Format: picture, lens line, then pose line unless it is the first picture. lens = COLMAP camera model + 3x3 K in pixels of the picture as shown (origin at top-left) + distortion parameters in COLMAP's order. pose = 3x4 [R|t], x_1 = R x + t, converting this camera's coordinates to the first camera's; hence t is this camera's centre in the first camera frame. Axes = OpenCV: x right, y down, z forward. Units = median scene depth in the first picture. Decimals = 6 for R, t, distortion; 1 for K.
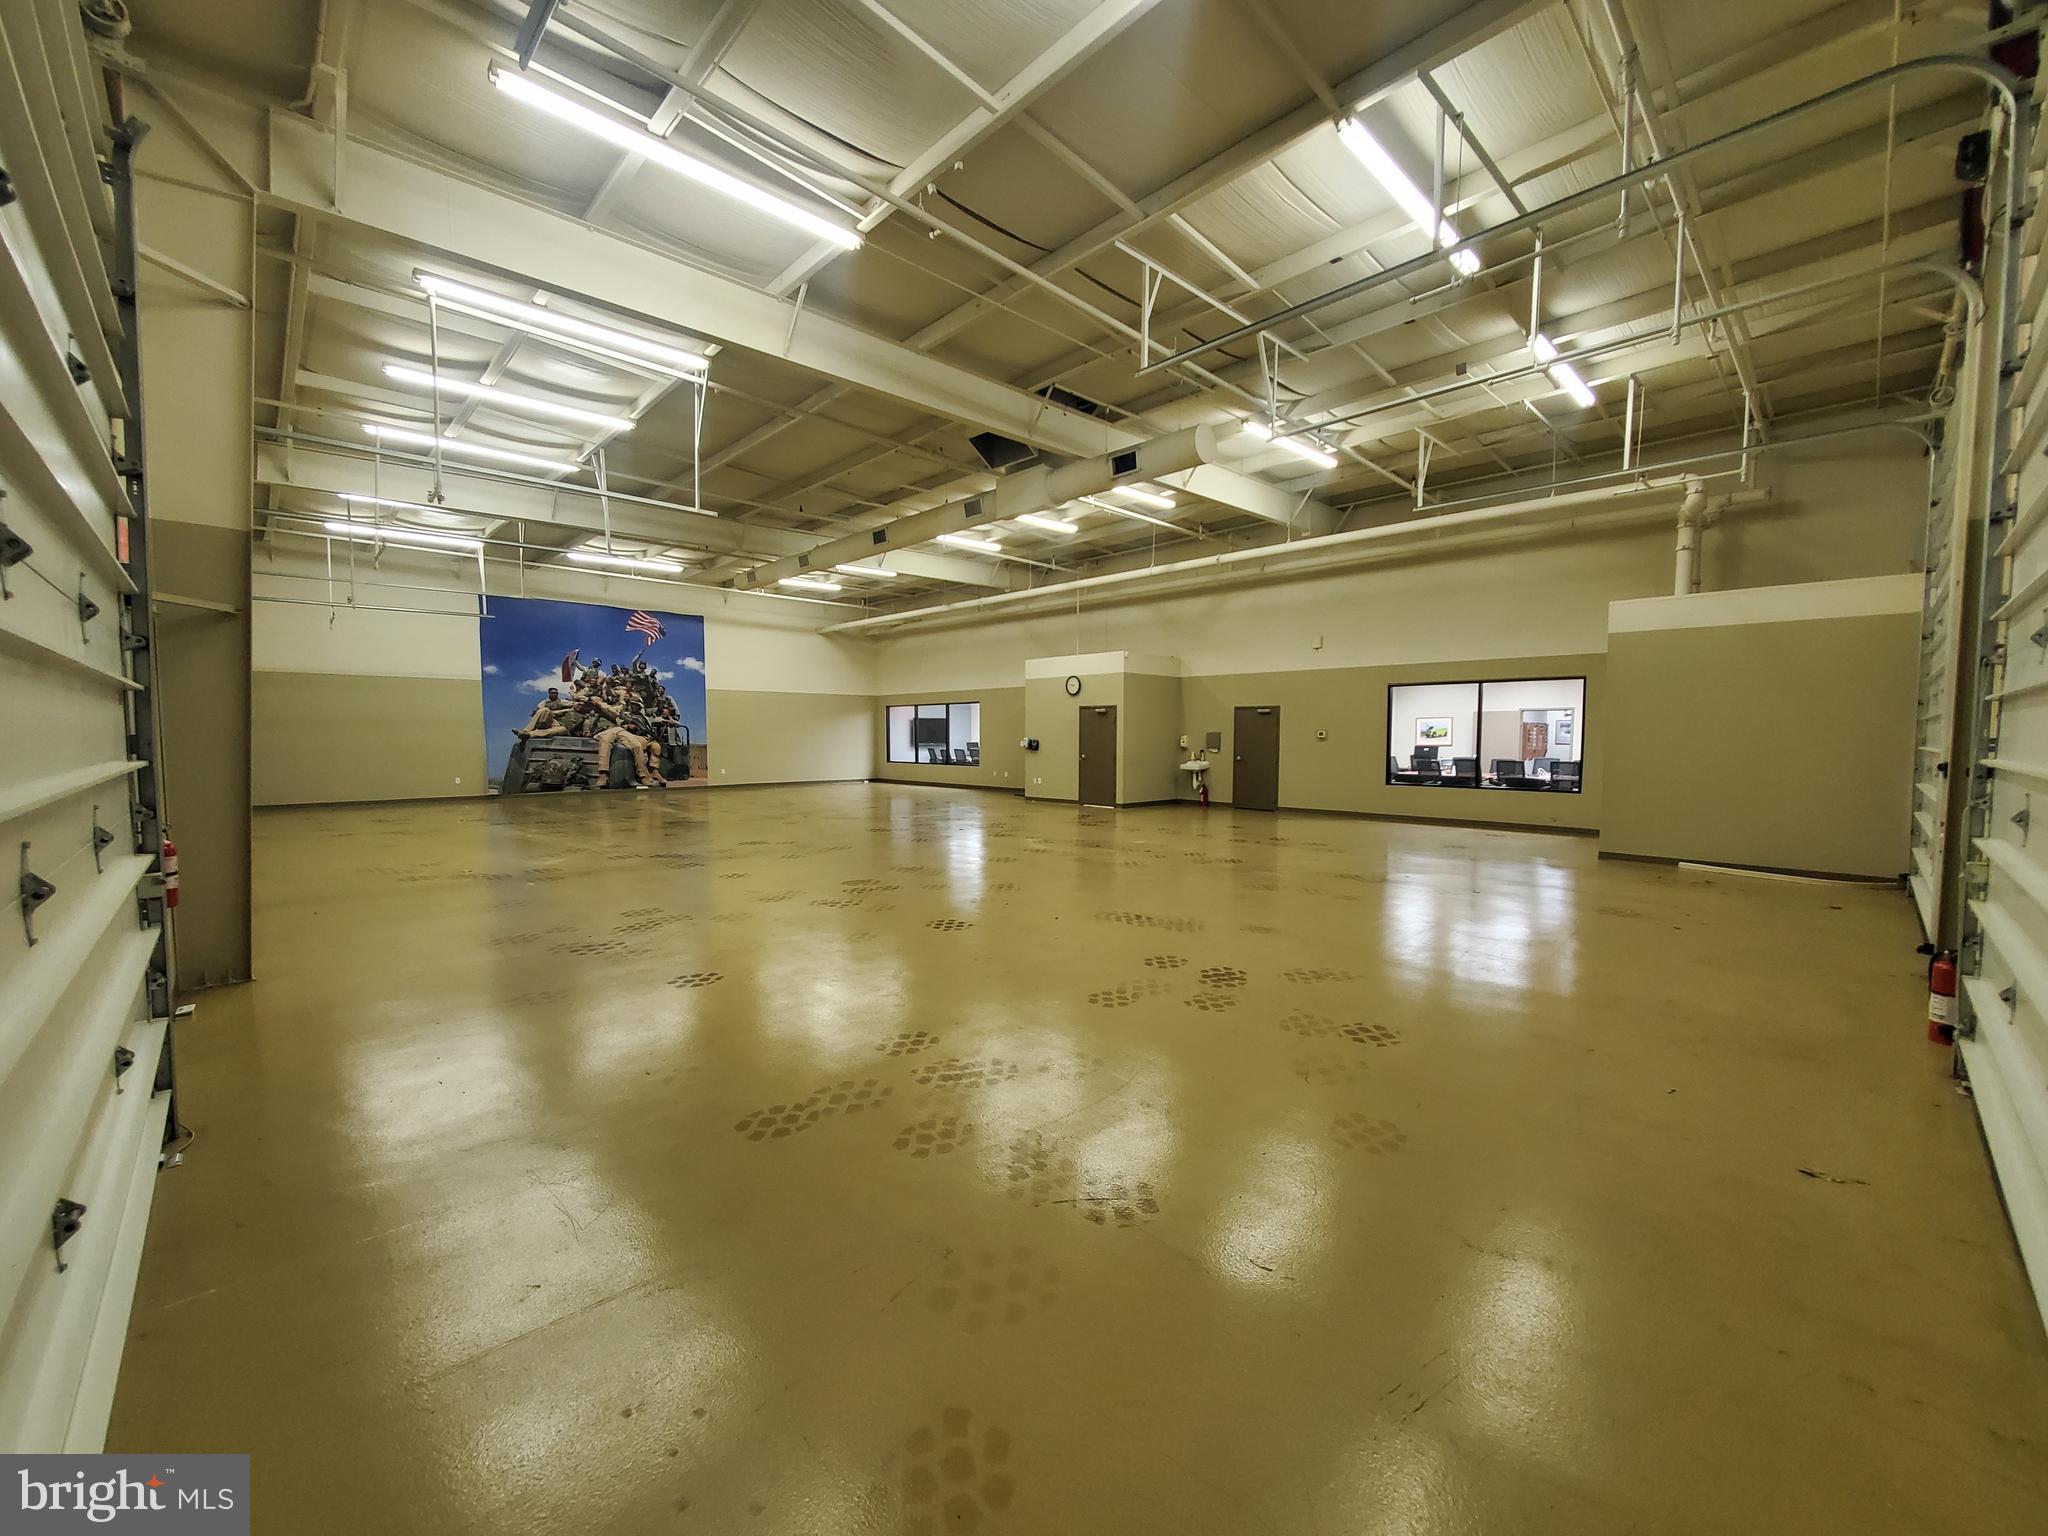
lens RADIAL K [[814.2, 0, 1028.1], [0, 814.2, 768.5], [0, 0, 1]] dist [-0.000133, -0.000766]
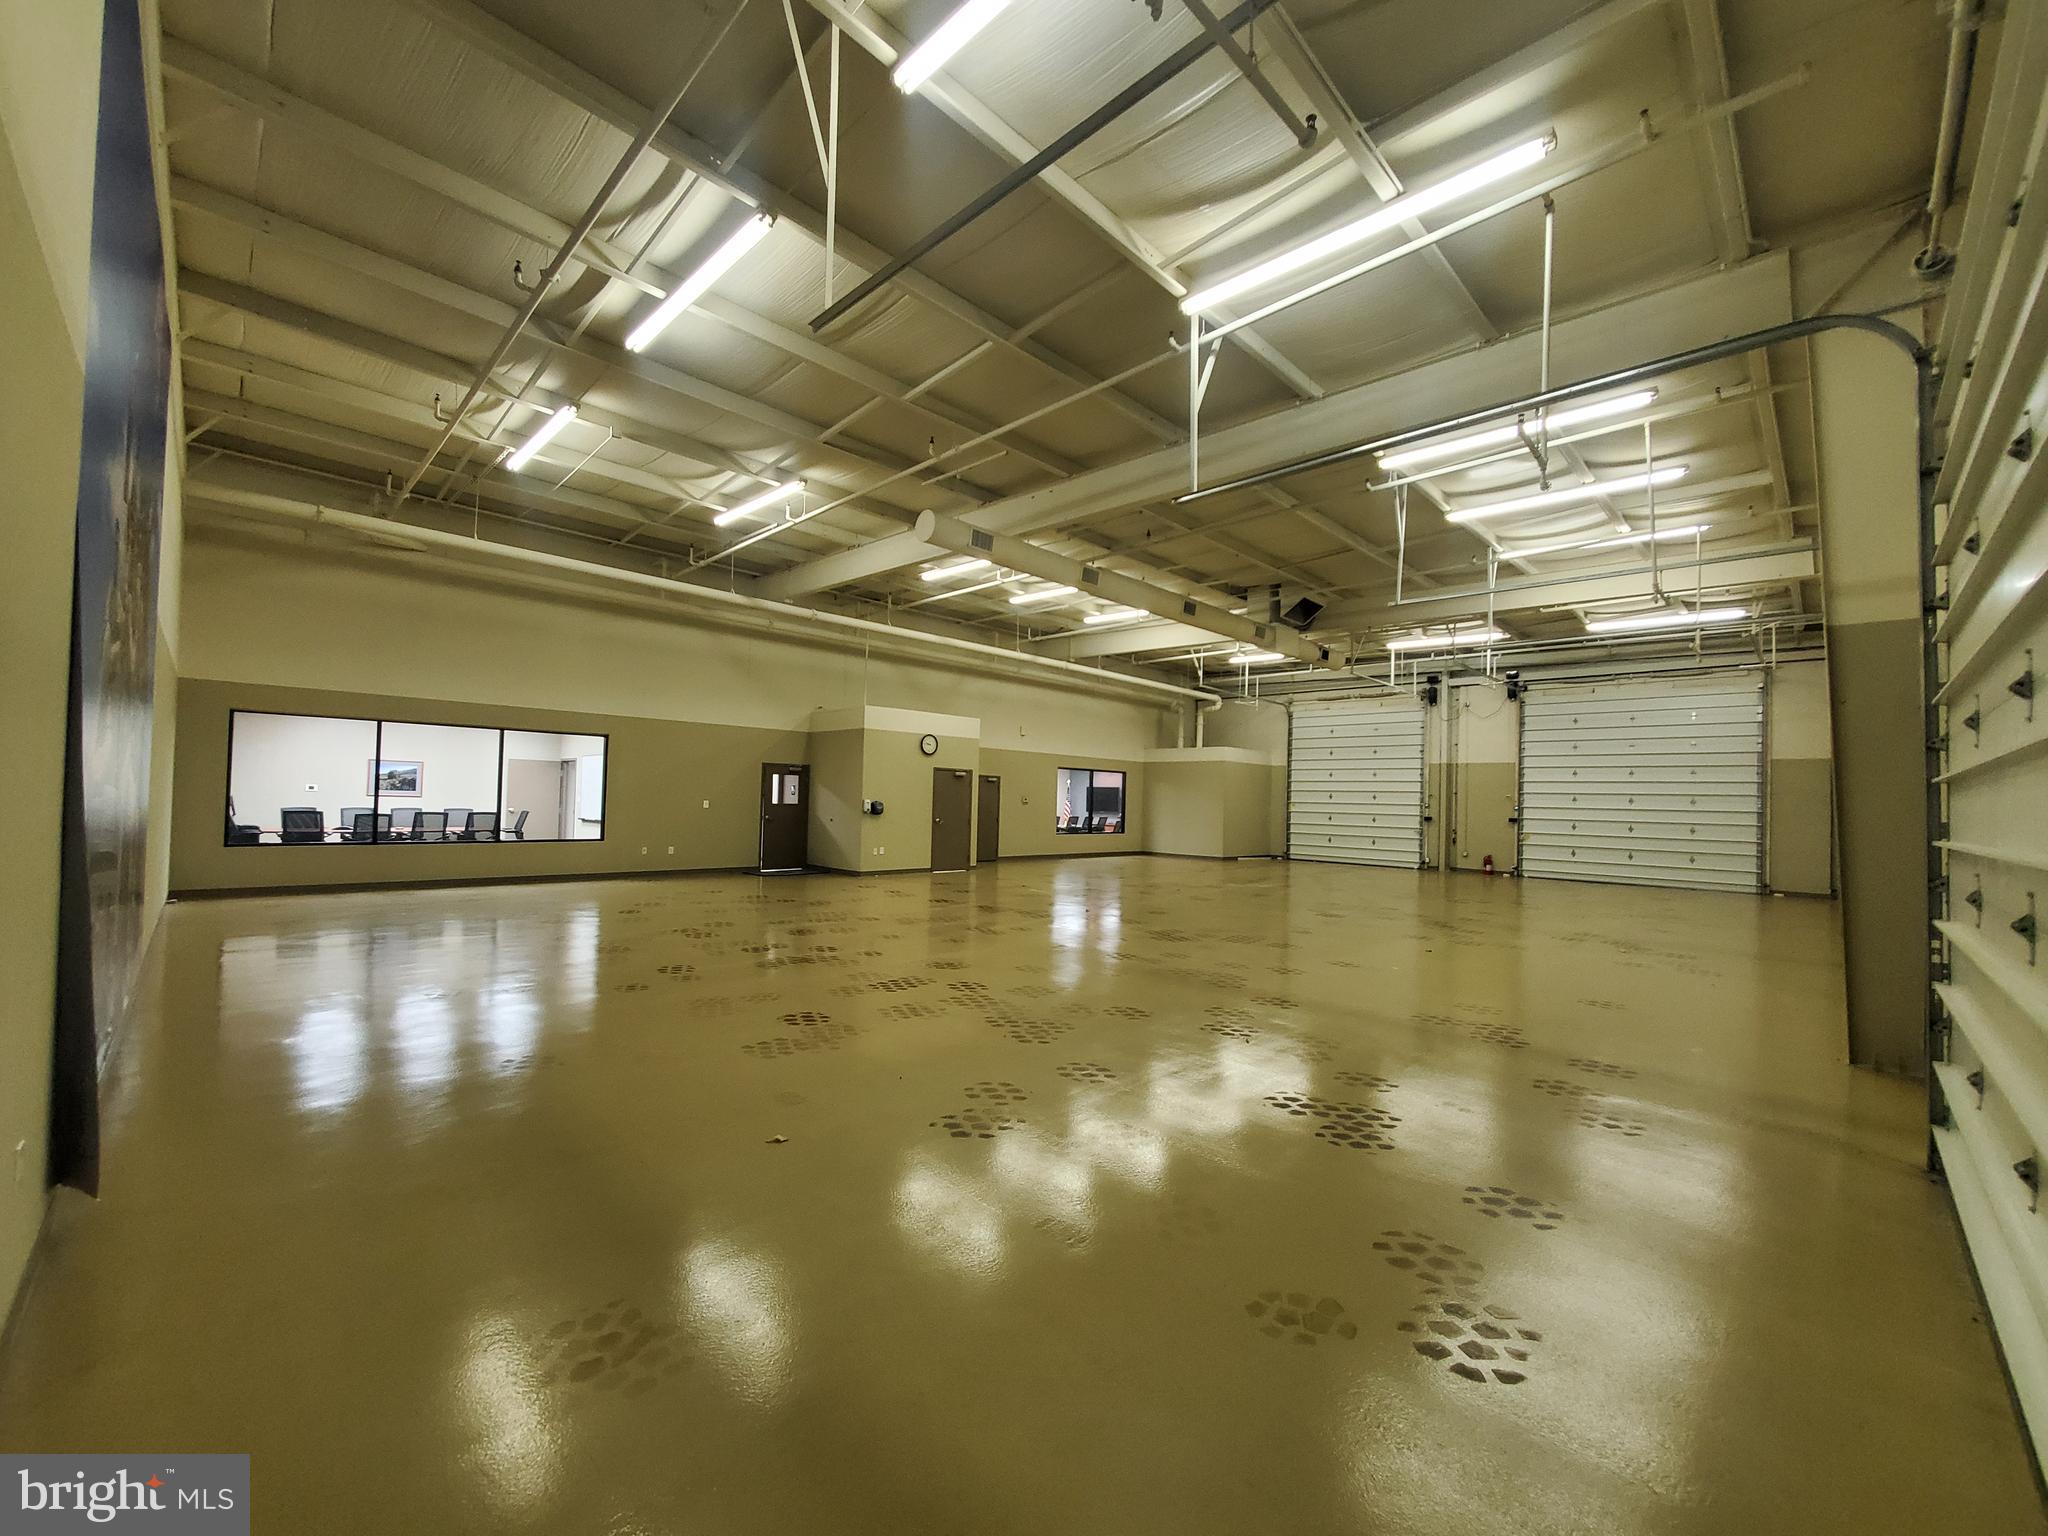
lens RADIAL K [[817.6, 0, 1015.6], [0, 817.6, 775.4], [0, 0, 1]] dist [-0.001722, -0.000043]
pose [[-0.019689, 0.027589, 0.999425, -0.881561], [0.014242, 0.999526, -0.027311, -0.039933], [-0.999705, 0.013696, -0.020073, 0.922334]]
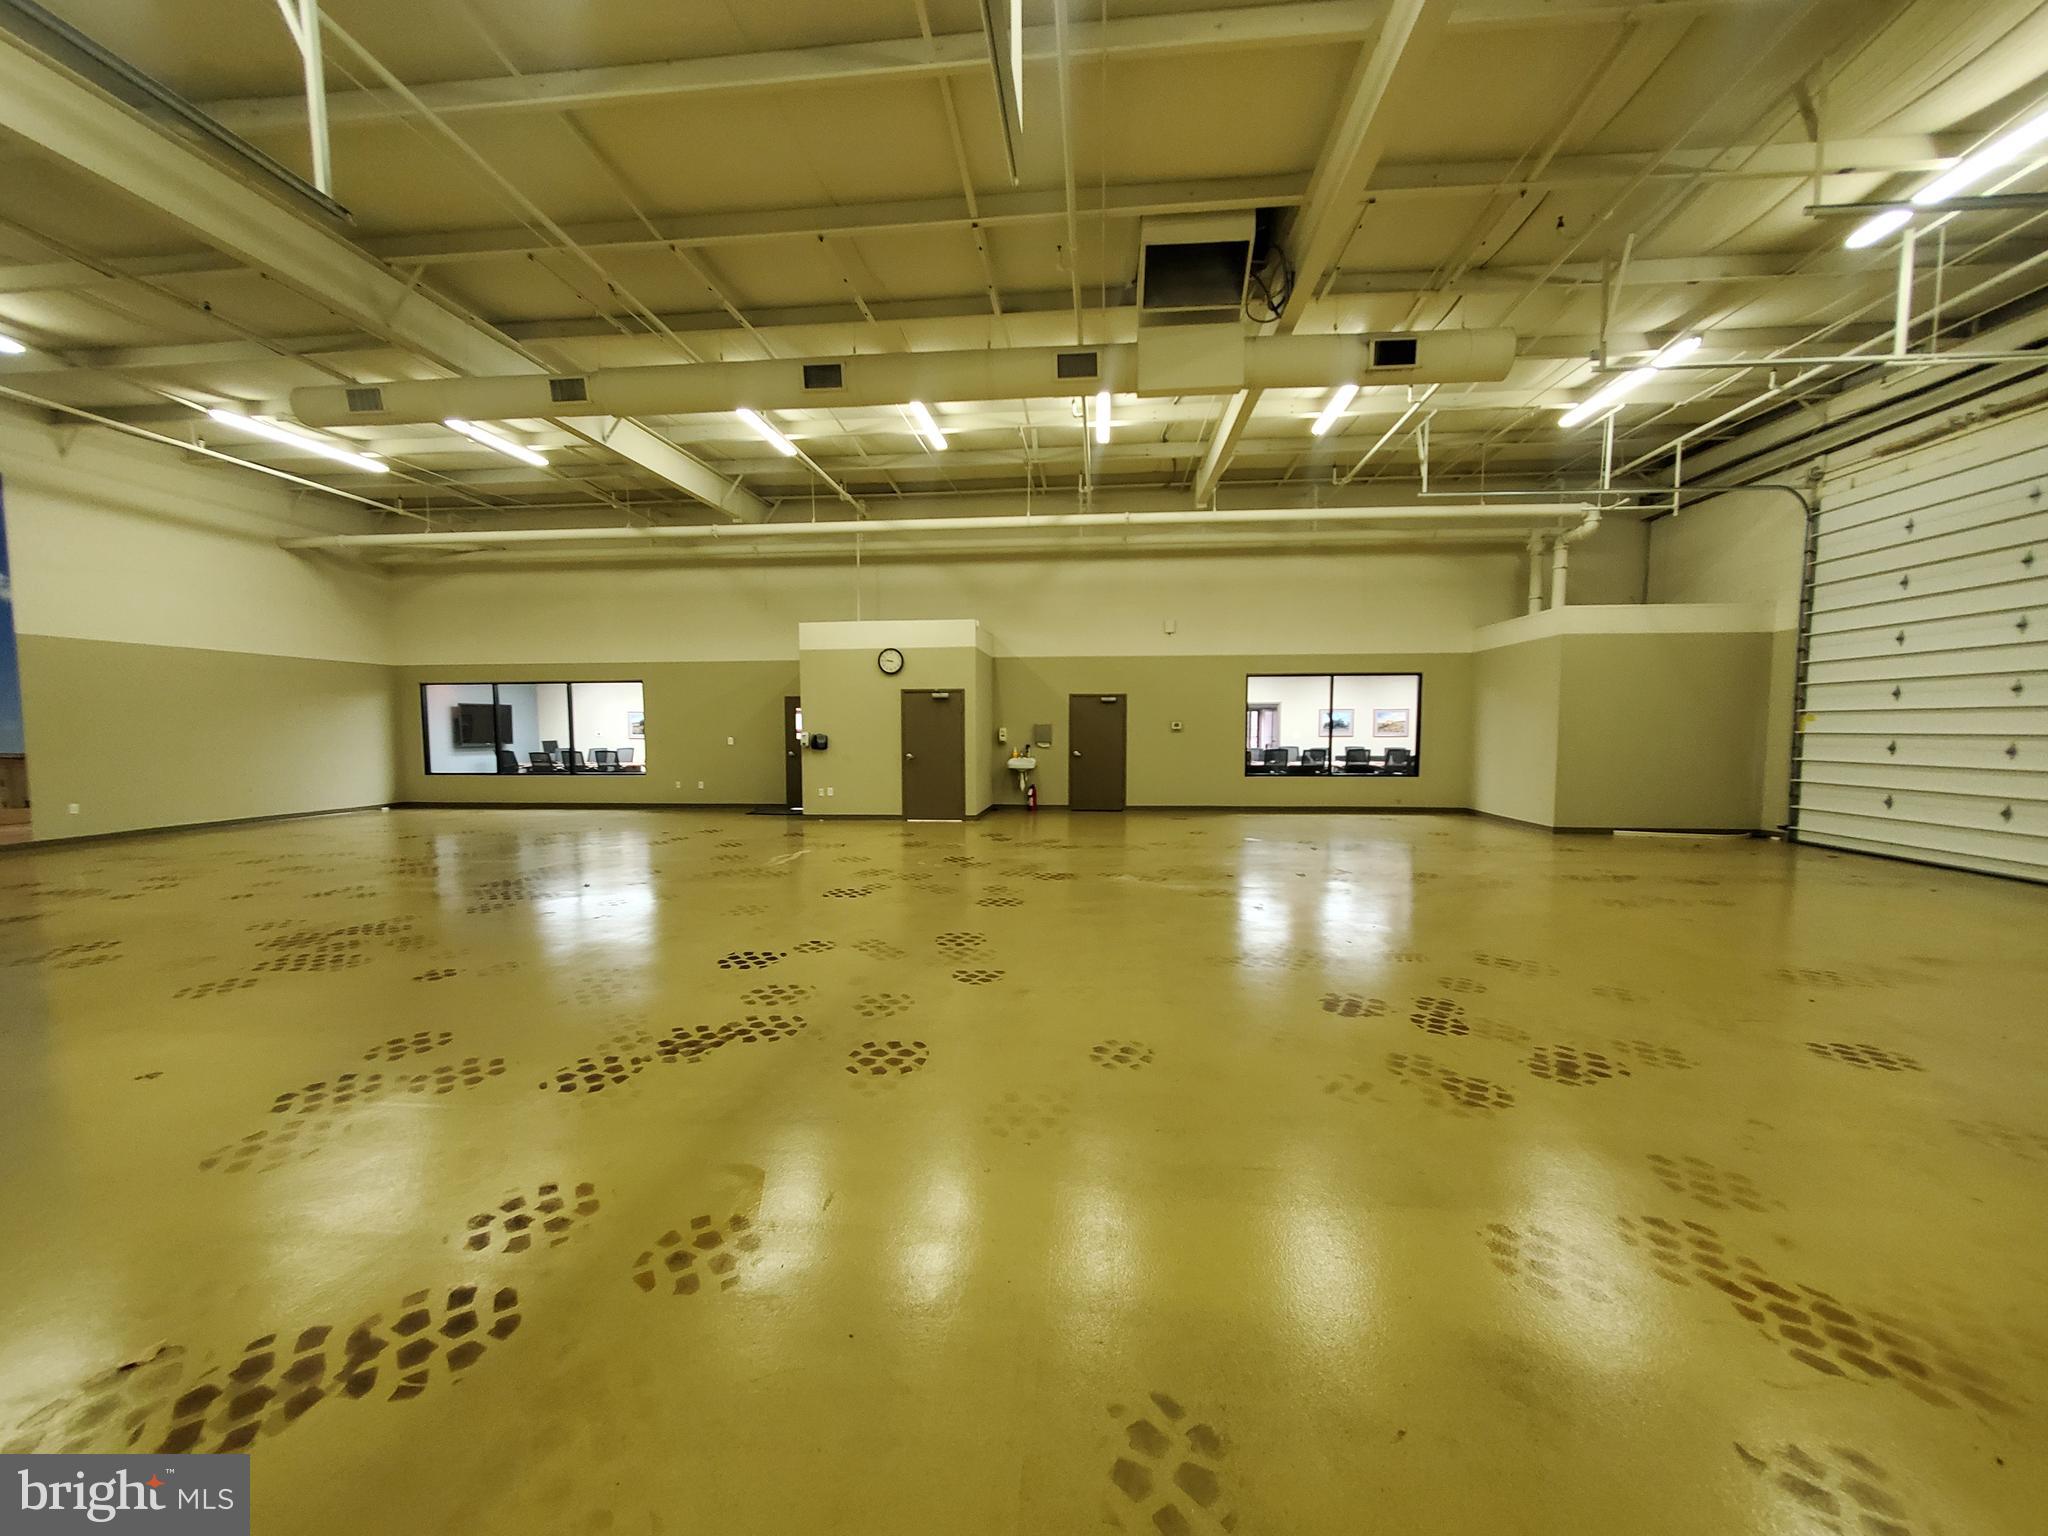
lens RADIAL K [[814.2, 0, 1025.4], [0, 814.2, 785.9], [0, 0, 1]] dist [-0.000133, -0.000766]
pose [[0.760154, -0.050399, 0.647785, -0.339575], [0.031767, 0.998678, 0.040422, -0.014423], [-0.648966, -0.010148, 0.760750, 0.352942]]
